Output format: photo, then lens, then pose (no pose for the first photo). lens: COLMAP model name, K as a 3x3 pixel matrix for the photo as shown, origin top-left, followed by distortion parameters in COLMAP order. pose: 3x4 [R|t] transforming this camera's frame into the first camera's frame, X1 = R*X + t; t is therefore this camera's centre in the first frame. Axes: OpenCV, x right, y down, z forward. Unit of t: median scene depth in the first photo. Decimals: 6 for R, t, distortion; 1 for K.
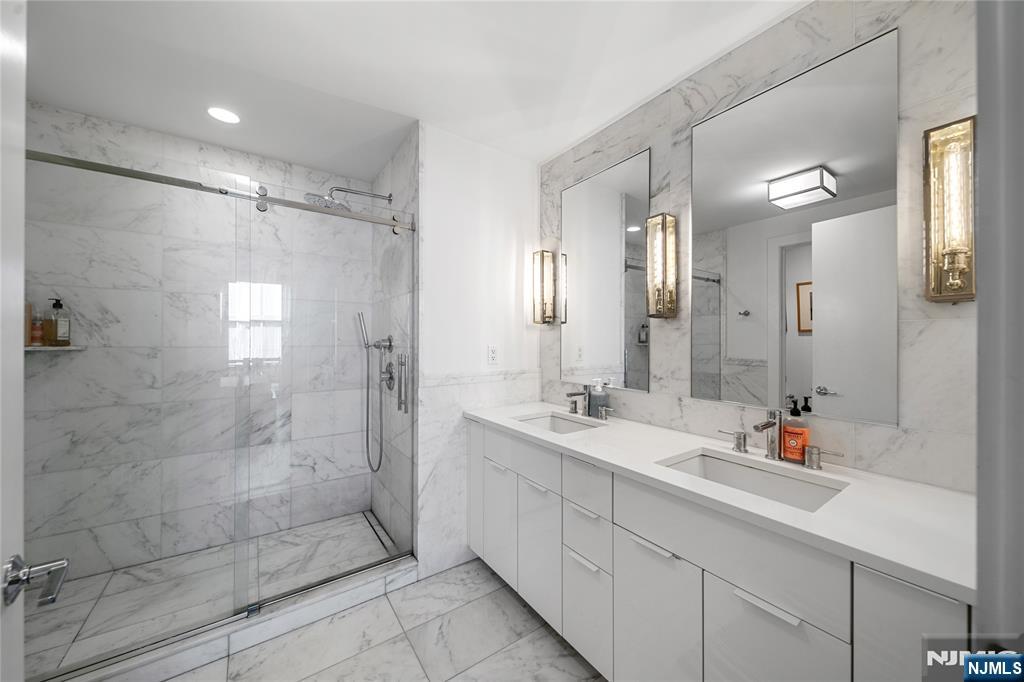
lens RADIAL K [[364.9, 0, 512.2], [0, 364.9, 338.3], [0, 0, 1]] dist [0.001076, -0.000146]
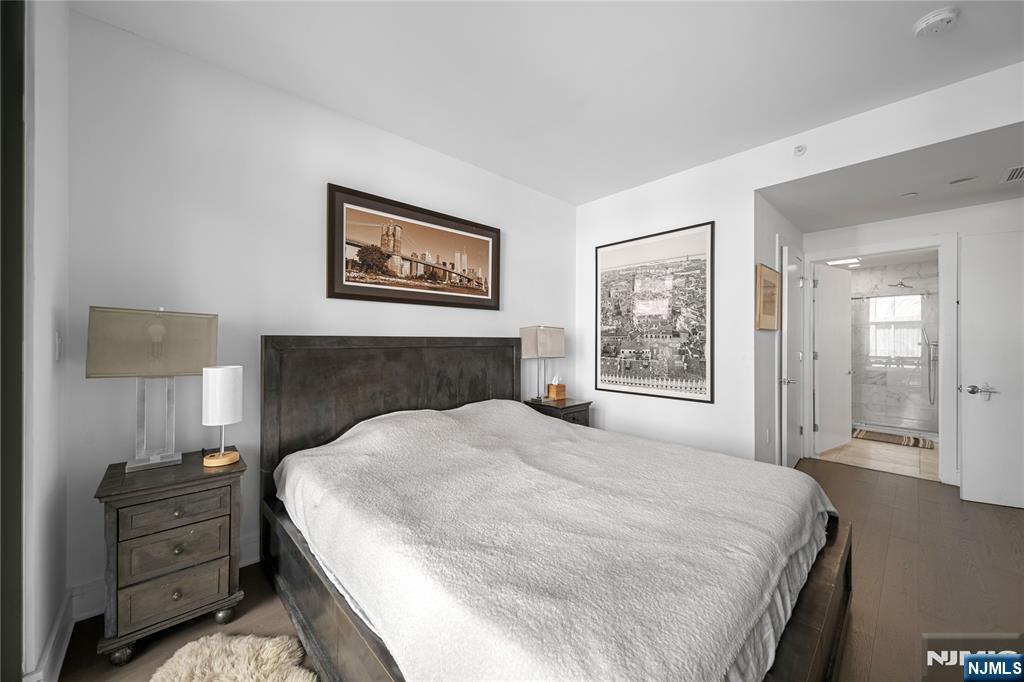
lens RADIAL K [[386.5, 0, 512.0], [0, 386.5, 341.0], [0, 0, 1]] dist [0.001483, 0.000082]
pose [[0.130711, 0.002294, -0.991418, 0.540911], [0.004382, 0.999986, 0.002892, -0.007812], [0.991411, -0.004722, 0.130699, -0.596605]]
